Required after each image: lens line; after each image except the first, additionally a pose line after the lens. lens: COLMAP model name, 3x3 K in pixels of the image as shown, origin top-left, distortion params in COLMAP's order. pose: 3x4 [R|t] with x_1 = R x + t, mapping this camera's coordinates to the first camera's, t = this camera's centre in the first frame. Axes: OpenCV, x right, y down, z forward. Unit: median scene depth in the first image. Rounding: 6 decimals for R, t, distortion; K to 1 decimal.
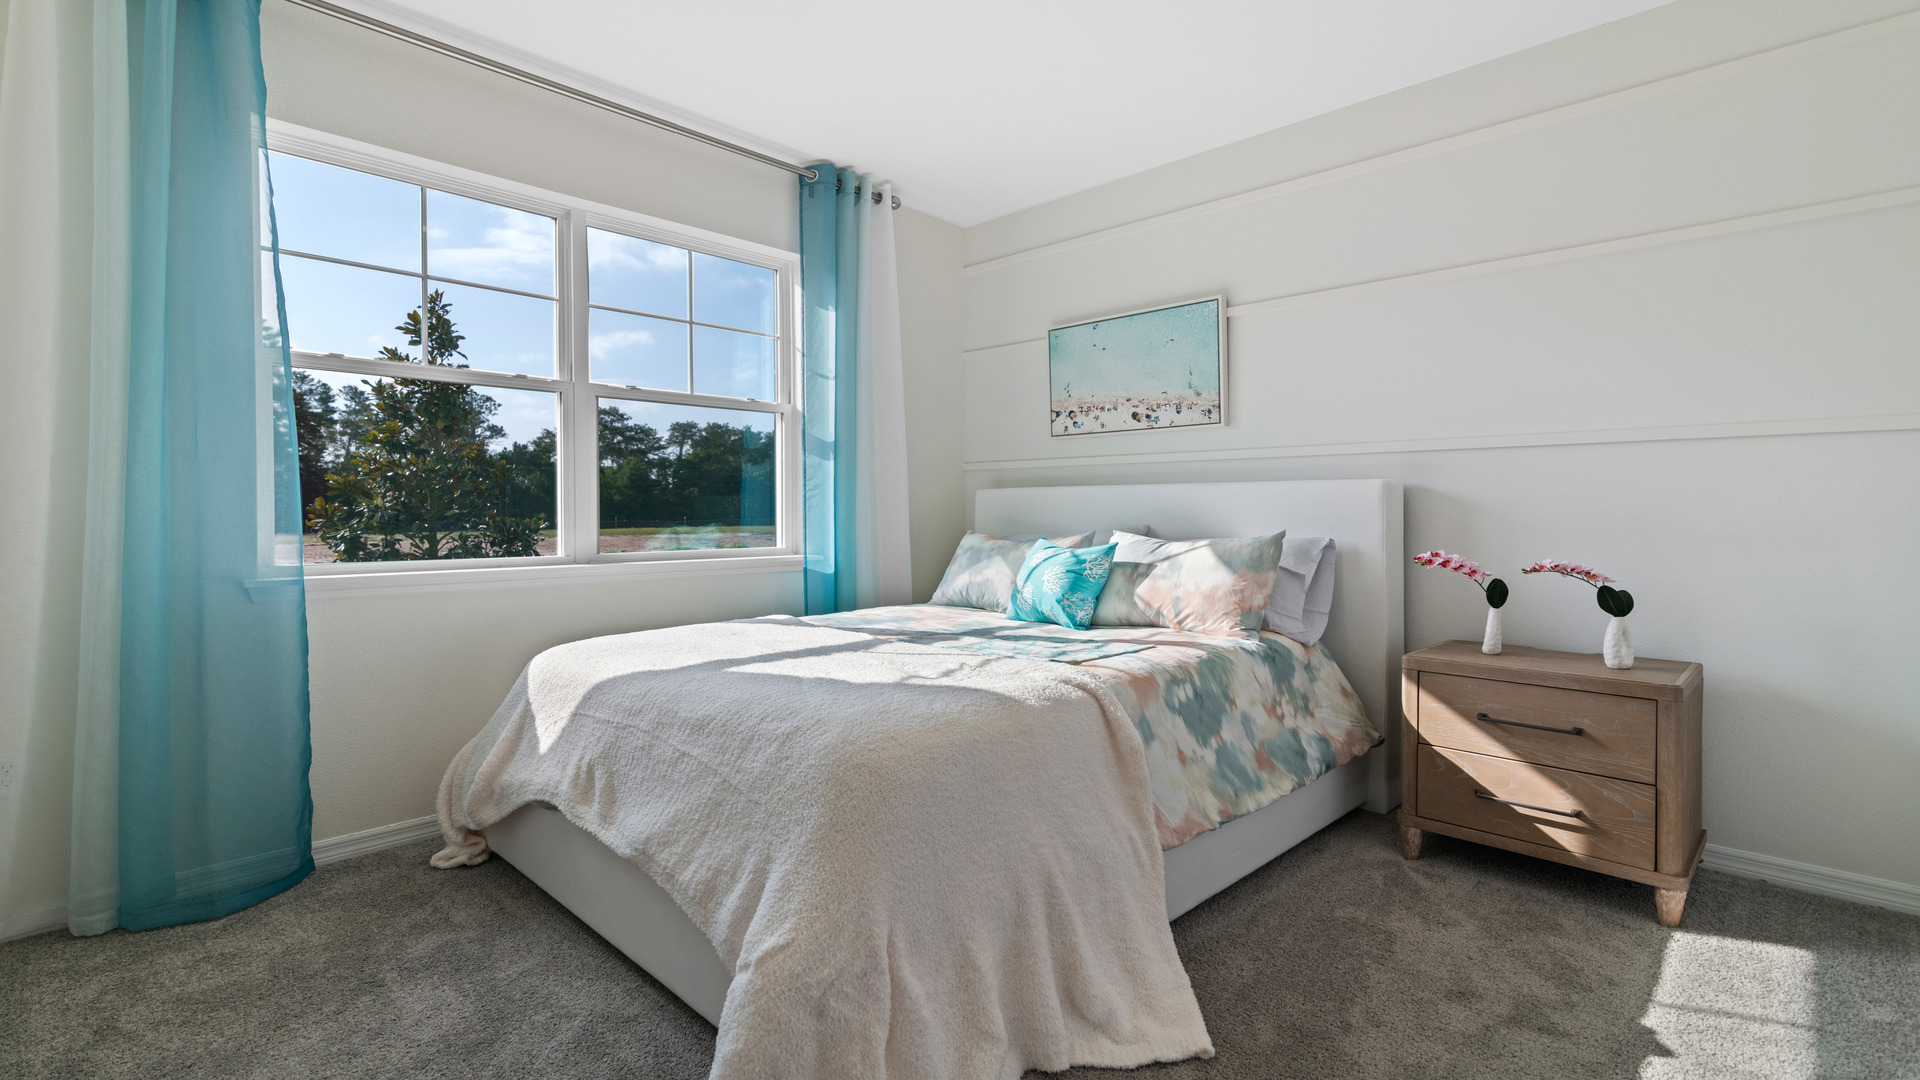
lens RADIAL K [[903.9, 0, 969.4], [0, 903.9, 517.8], [0, 0, 1]] dist [0.005605, 0.001081]
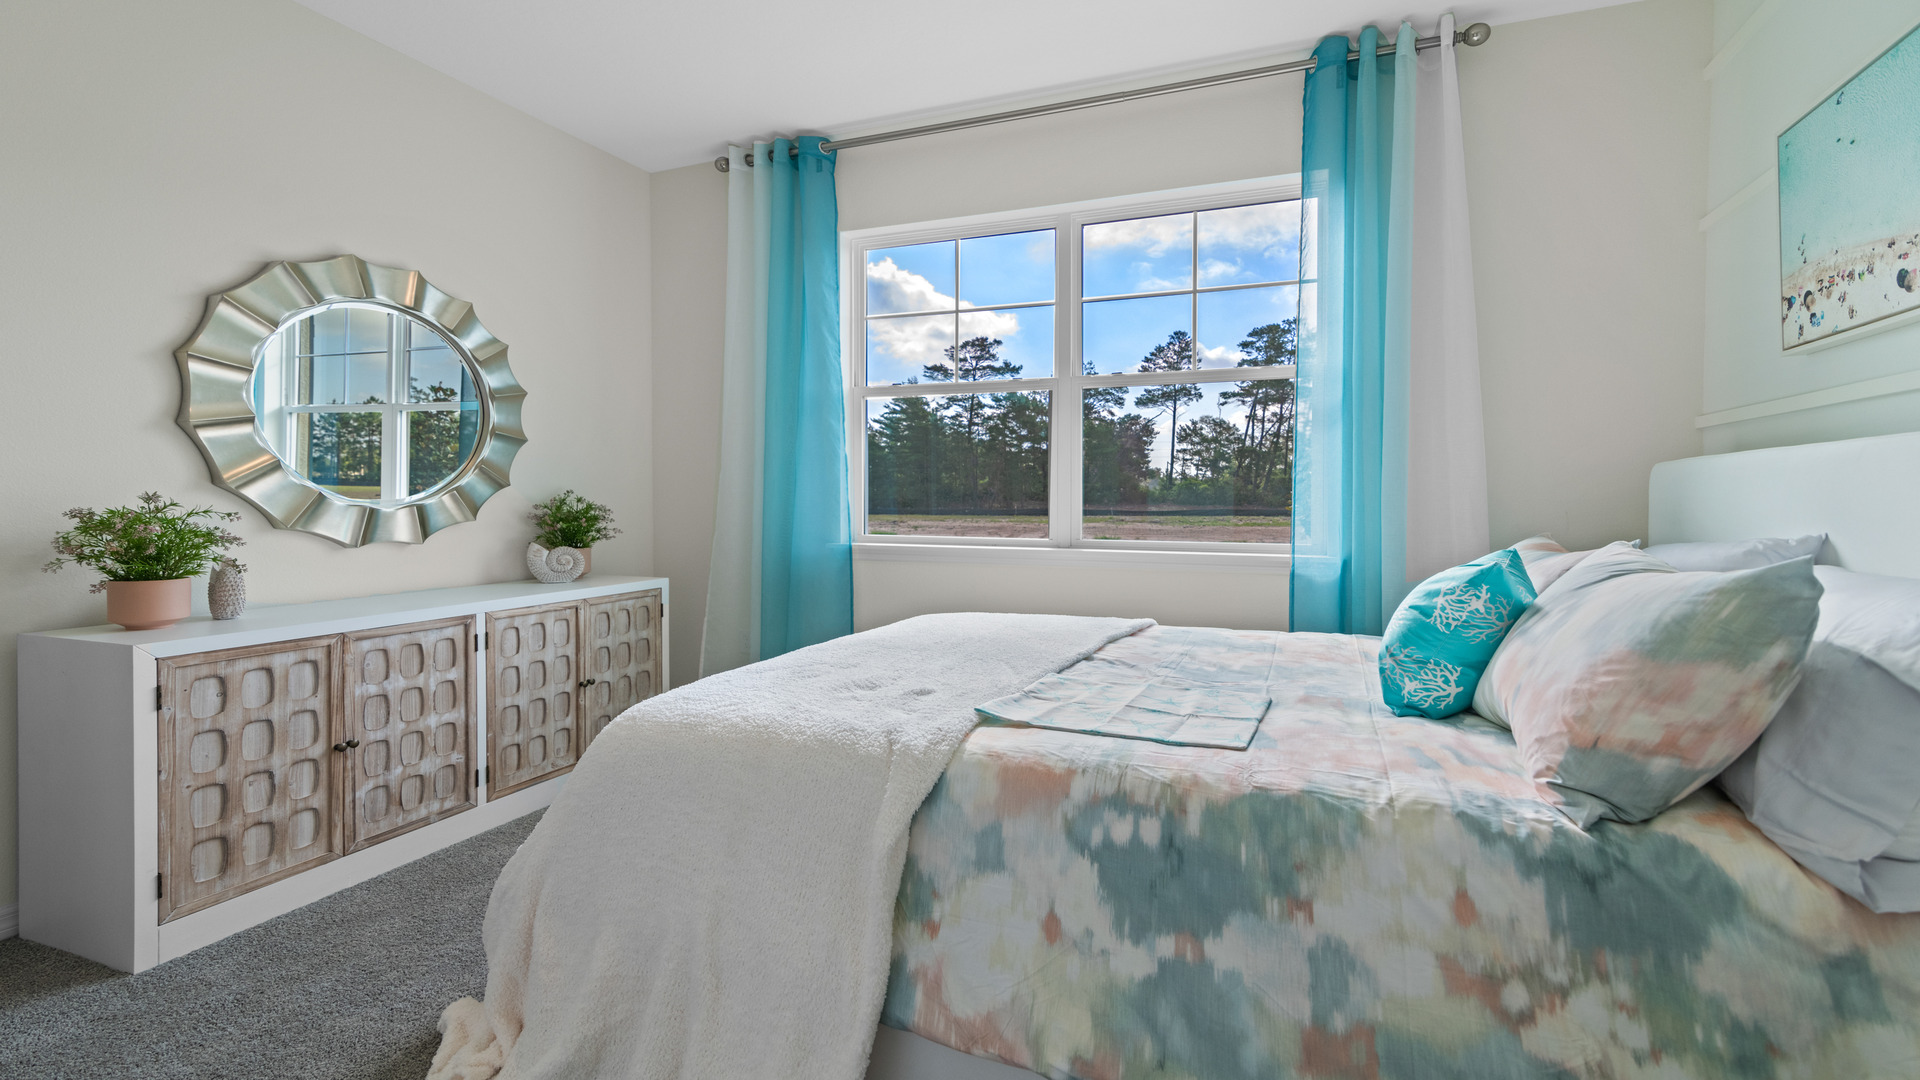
lens RADIAL K [[903.9, 0, 969.4], [0, 903.9, 517.8], [0, 0, 1]] dist [0.005605, 0.001081]
pose [[0.339315, 0.022799, -0.940397, 0.546676], [-0.009714, 0.999738, 0.020732, -0.005575], [0.940623, 0.002100, 0.339447, 0.547174]]
